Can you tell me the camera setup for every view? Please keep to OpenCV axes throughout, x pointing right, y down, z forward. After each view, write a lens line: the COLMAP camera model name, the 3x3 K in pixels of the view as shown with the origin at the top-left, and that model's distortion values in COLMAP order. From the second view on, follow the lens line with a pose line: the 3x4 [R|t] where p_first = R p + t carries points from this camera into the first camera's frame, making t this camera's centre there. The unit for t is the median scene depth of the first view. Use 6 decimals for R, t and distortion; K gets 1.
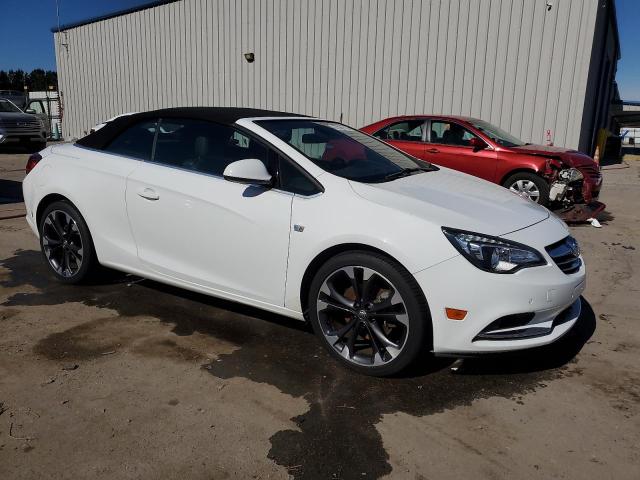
lens RADIAL K [[537.0, 0, 320.0], [0, 537.0, 240.0], [0, 0, 1]] dist [0.004165, 0.006963]
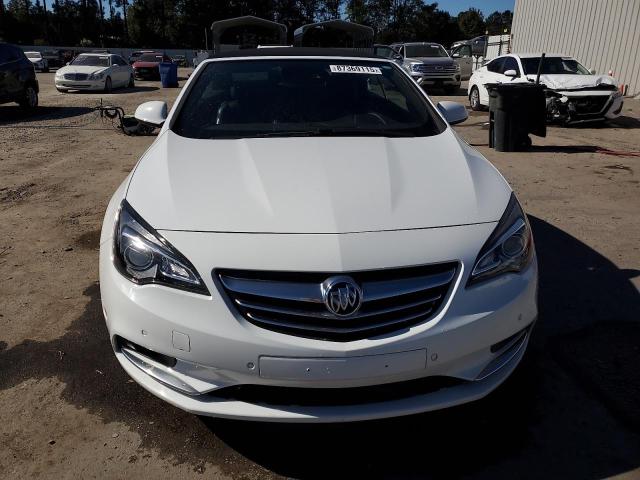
lens RADIAL K [[508.1, 0, 320.0], [0, 508.1, 240.0], [0, 0, 1]] dist [0.037780, 0.002013]
pose [[0.567556, 0.259314, -0.781433, 0.740273], [-0.170566, 0.965548, 0.196530, -0.122742], [0.805474, 0.021744, 0.592232, 0.592657]]
